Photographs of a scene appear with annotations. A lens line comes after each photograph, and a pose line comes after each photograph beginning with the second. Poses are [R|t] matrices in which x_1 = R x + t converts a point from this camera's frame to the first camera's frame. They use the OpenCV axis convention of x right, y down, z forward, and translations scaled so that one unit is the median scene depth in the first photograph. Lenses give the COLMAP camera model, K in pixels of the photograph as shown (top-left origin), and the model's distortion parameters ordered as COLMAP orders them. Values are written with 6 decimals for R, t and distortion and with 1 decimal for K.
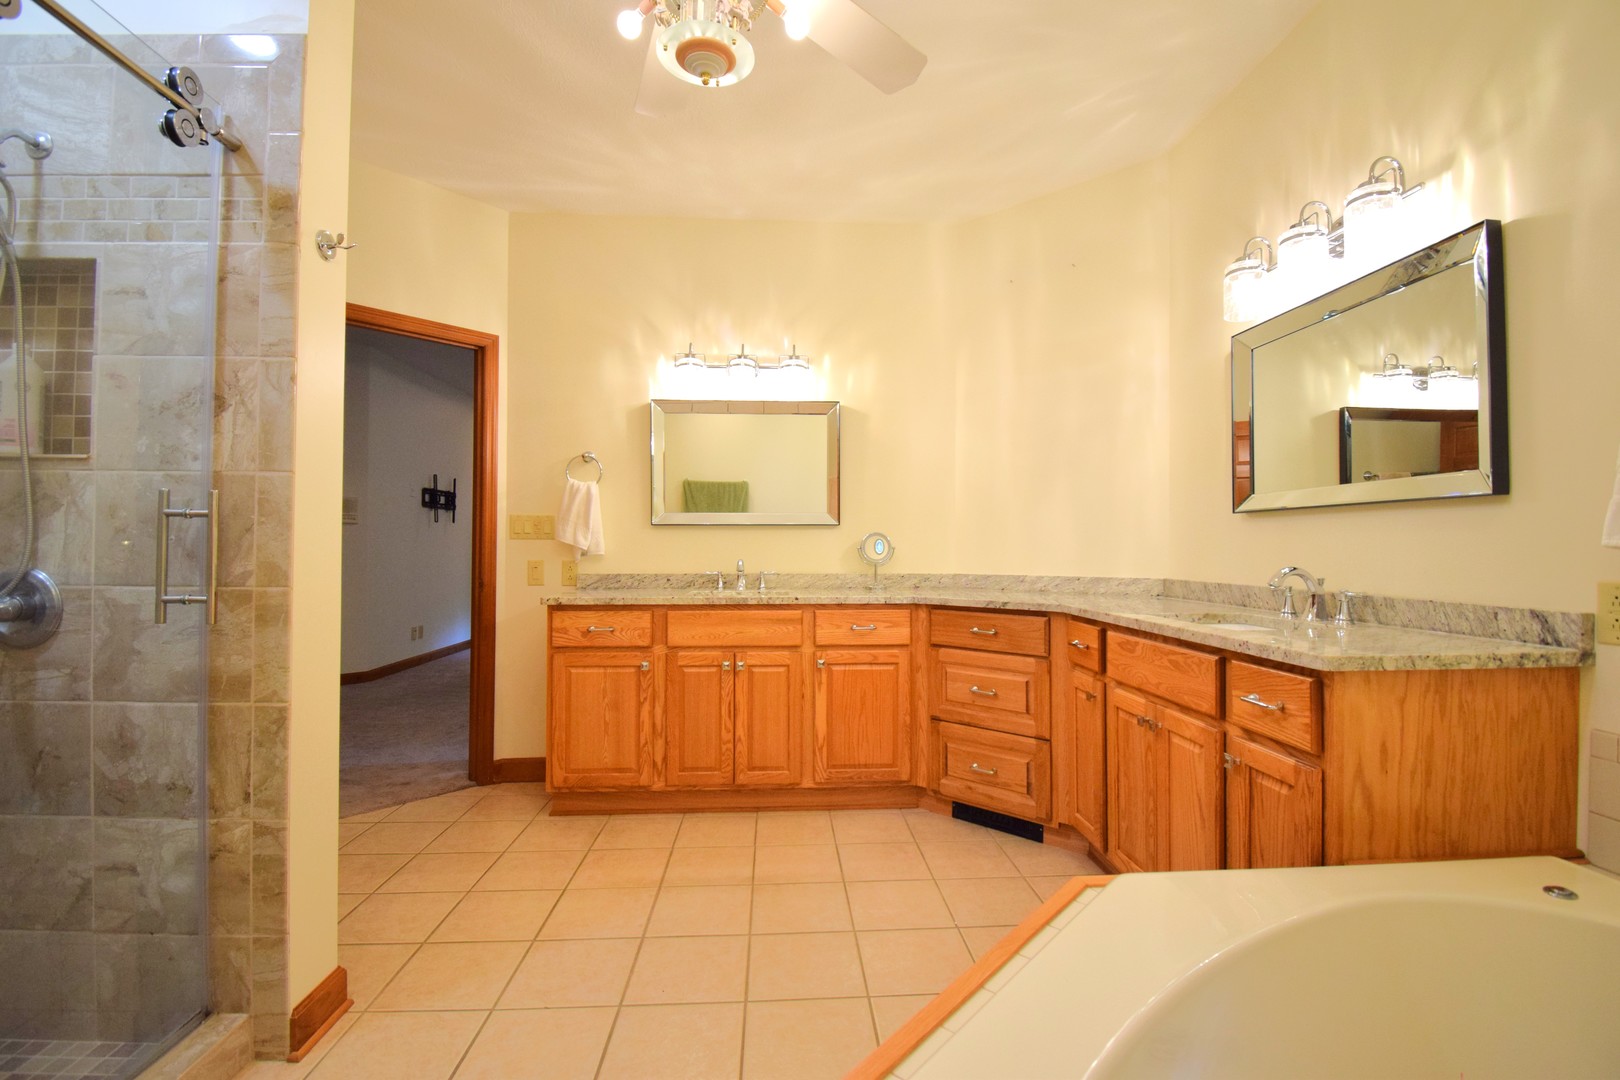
lens RADIAL K [[715.4, 0, 810.0], [0, 715.4, 540.0], [0, 0, 1]] dist [0.000525, -0.019138]
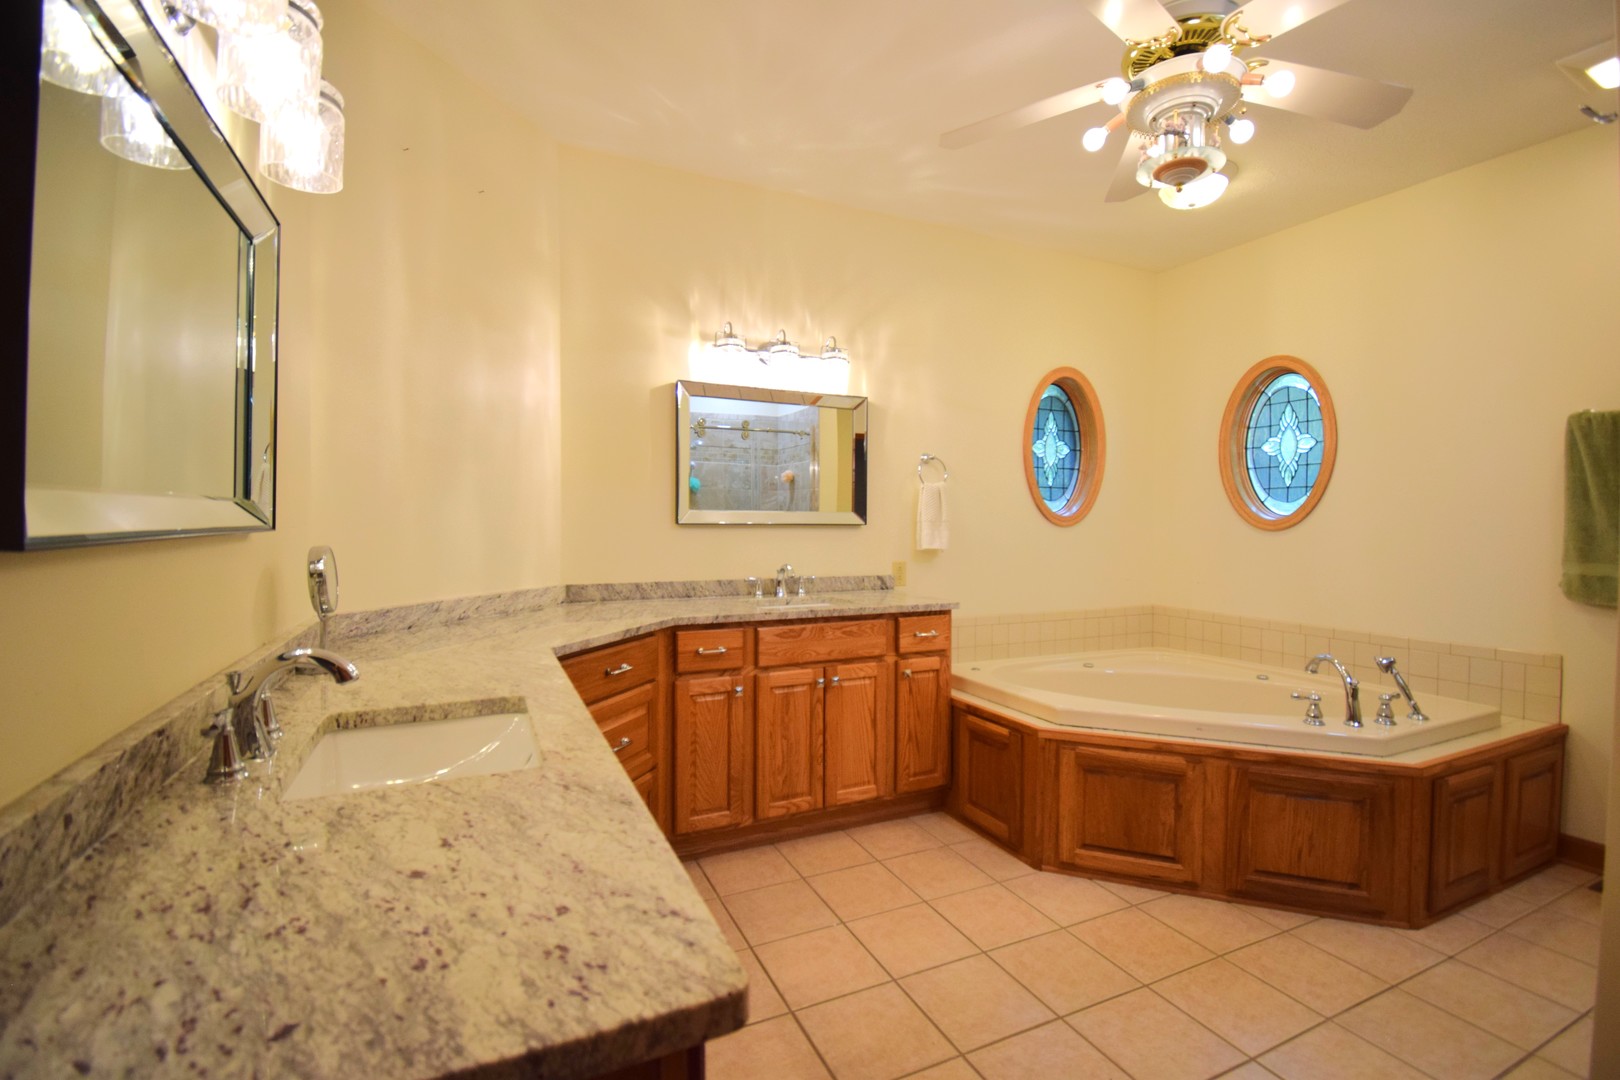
lens RADIAL K [[715.4, 0, 810.0], [0, 715.4, 540.0], [0, 0, 1]] dist [0.000525, -0.019138]
pose [[-0.366918, -0.030251, 0.929761, -0.610826], [-0.015115, 0.999533, 0.026556, -0.043464], [-0.930131, -0.004310, -0.367204, 1.171104]]
